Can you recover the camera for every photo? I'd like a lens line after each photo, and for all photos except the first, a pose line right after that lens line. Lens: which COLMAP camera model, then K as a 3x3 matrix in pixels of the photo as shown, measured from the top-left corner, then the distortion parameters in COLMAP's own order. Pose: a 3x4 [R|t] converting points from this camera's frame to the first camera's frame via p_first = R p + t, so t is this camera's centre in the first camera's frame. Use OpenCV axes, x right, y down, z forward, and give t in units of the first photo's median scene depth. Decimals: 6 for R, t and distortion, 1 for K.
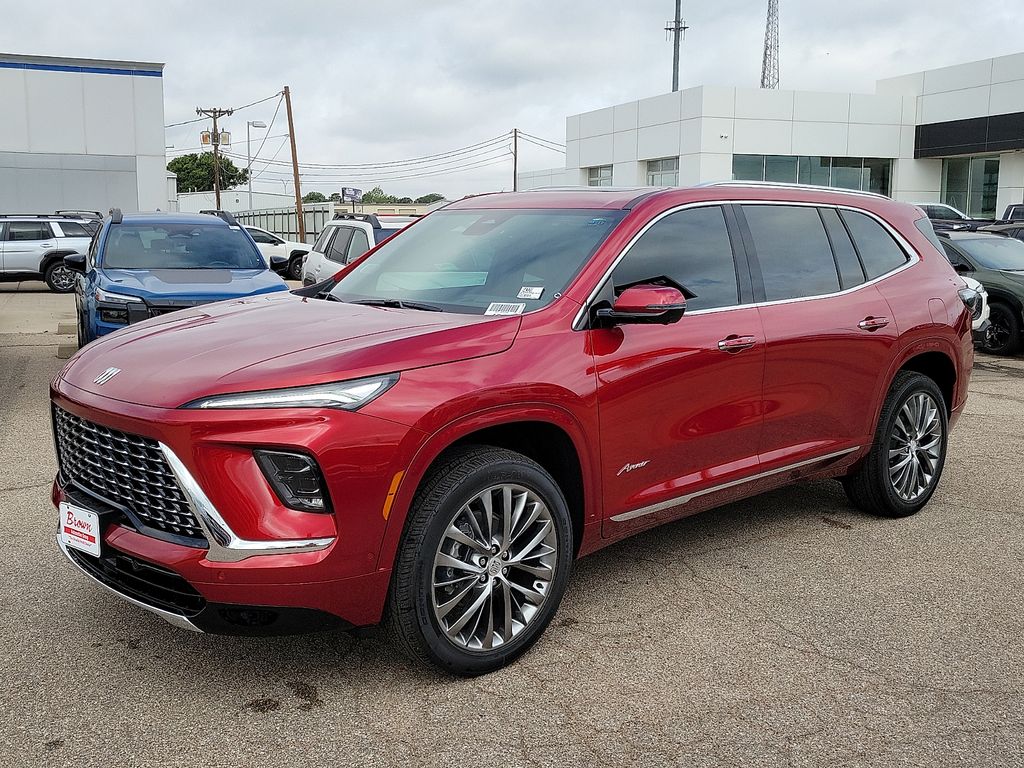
lens RADIAL K [[1034.2, 0, 508.3], [0, 1034.2, 362.5], [0, 0, 1]] dist [0.038552, -0.002349]
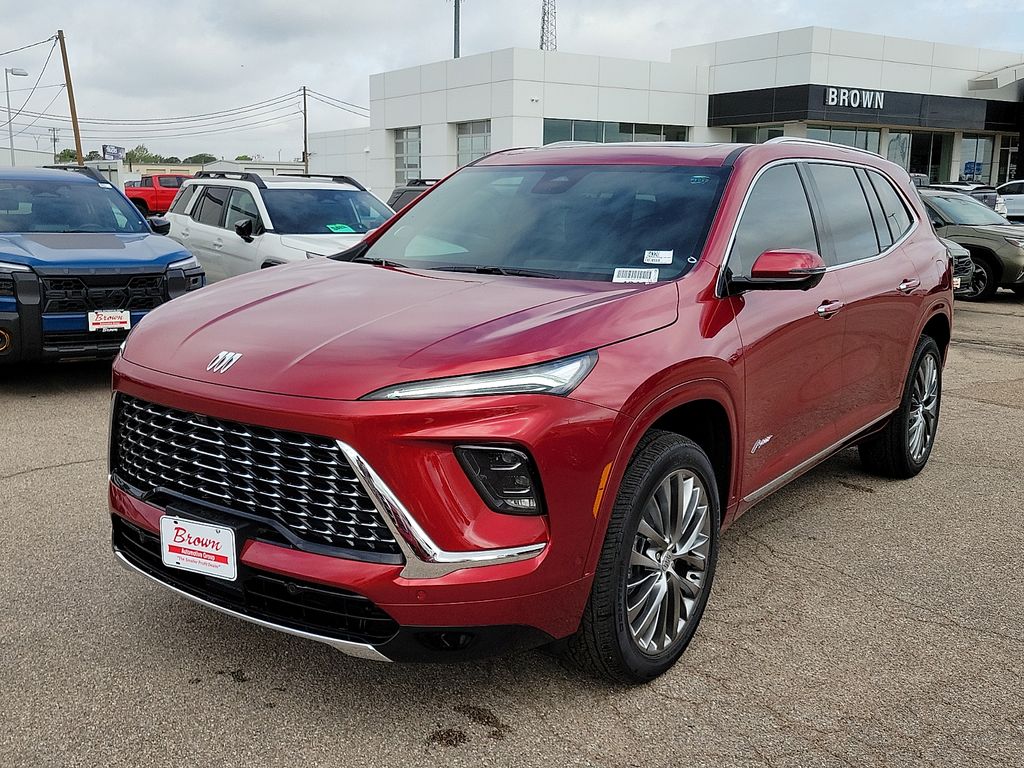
lens RADIAL K [[1030.9, 0, 498.1], [0, 1030.9, 384.1], [0, 0, 1]] dist [0.037638, 0.001415]
pose [[0.978951, -0.030723, 0.201772, -0.323196], [0.019654, 0.998201, 0.056638, -0.011092], [-0.203149, -0.051481, 0.977794, 0.147008]]
